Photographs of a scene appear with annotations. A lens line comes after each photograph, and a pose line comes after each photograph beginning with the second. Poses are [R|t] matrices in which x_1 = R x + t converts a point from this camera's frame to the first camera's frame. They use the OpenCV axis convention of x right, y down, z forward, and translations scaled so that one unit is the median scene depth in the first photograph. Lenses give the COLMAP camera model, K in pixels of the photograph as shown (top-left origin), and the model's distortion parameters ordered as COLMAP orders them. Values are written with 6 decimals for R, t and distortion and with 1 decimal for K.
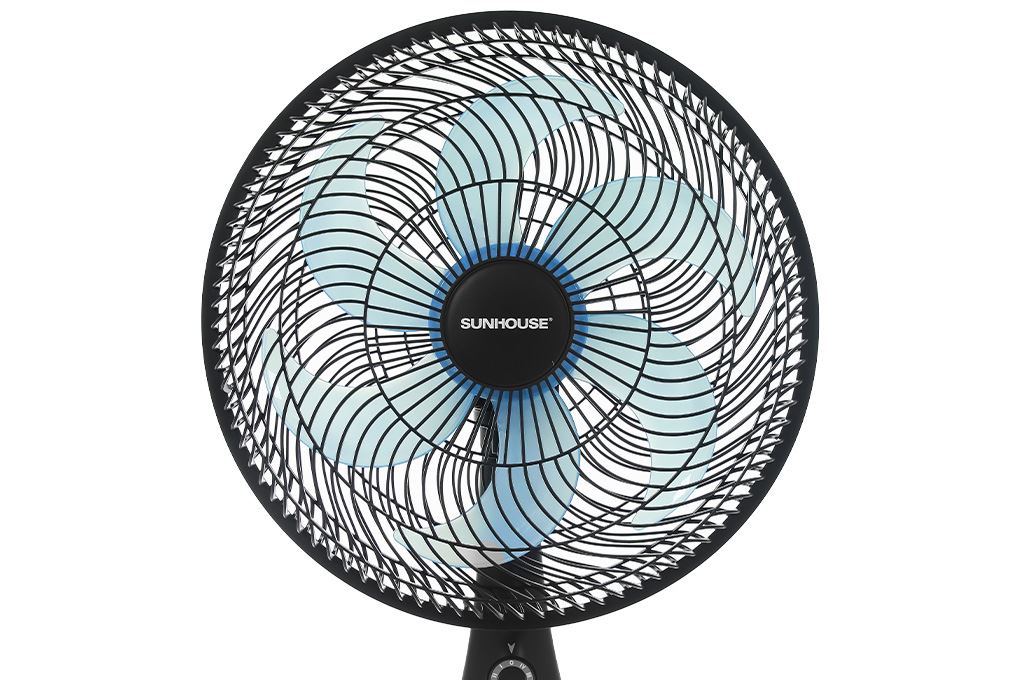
lens RADIAL K [[2643.4, 0, 509.1], [0, 2643.4, 339.0], [0, 0, 1]] dist [0.044859, 0.000000]
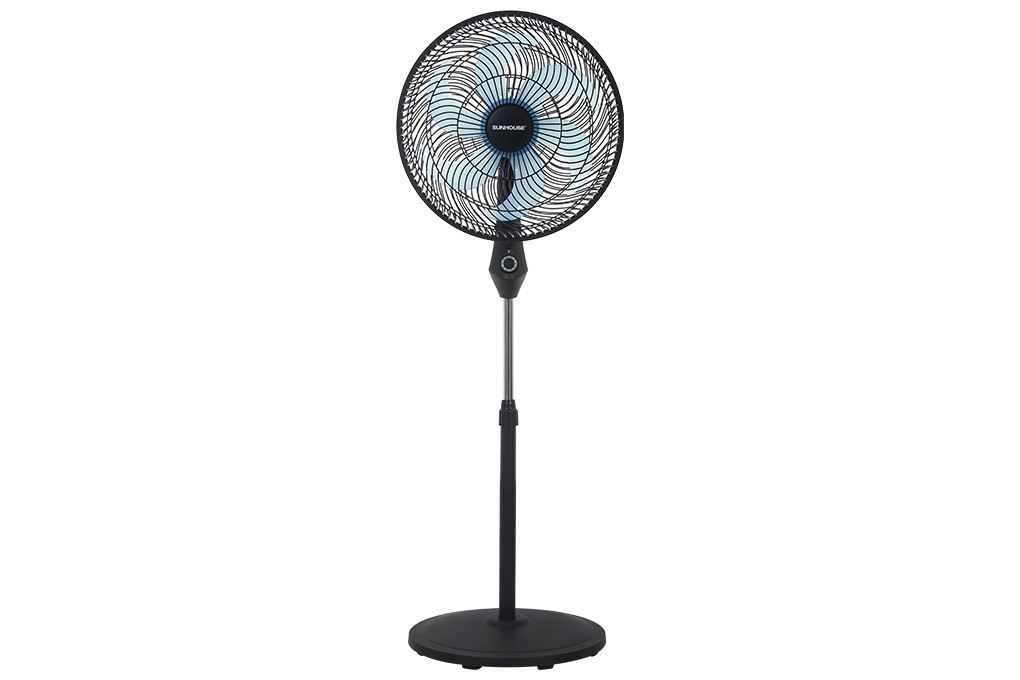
lens RADIAL K [[2643.4, 0, 506.9], [0, 2643.4, 340.5], [0, 0, 1]] dist [0.044859, 0.000000]
pose [[0.999875, 0.015242, -0.004264, 0.011484], [-0.014906, 0.997438, 0.069969, 0.022094], [0.005320, -0.069897, 0.997540, -1.727942]]
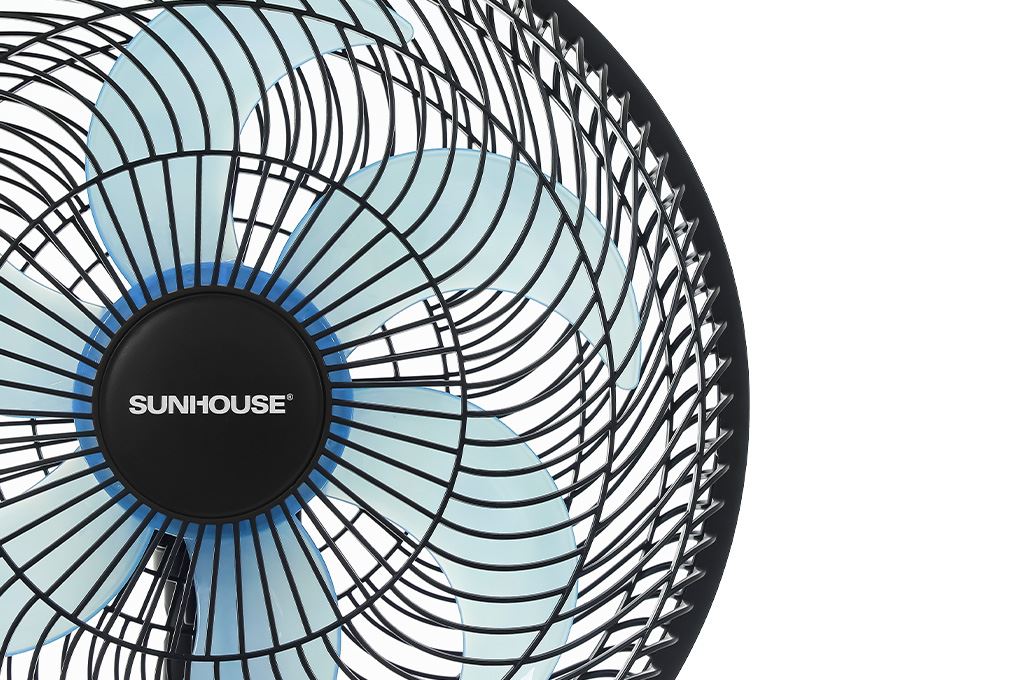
lens RADIAL K [[2643.4, 0, 502.6], [0, 2643.4, 339.6], [0, 0, 1]] dist [0.044859, 0.000000]
pose [[0.994179, -0.000412, 0.107741, 0.000058], [0.002633, 0.999787, -0.020467, -0.007939], [-0.107710, 0.020632, 0.993968, 0.430037]]
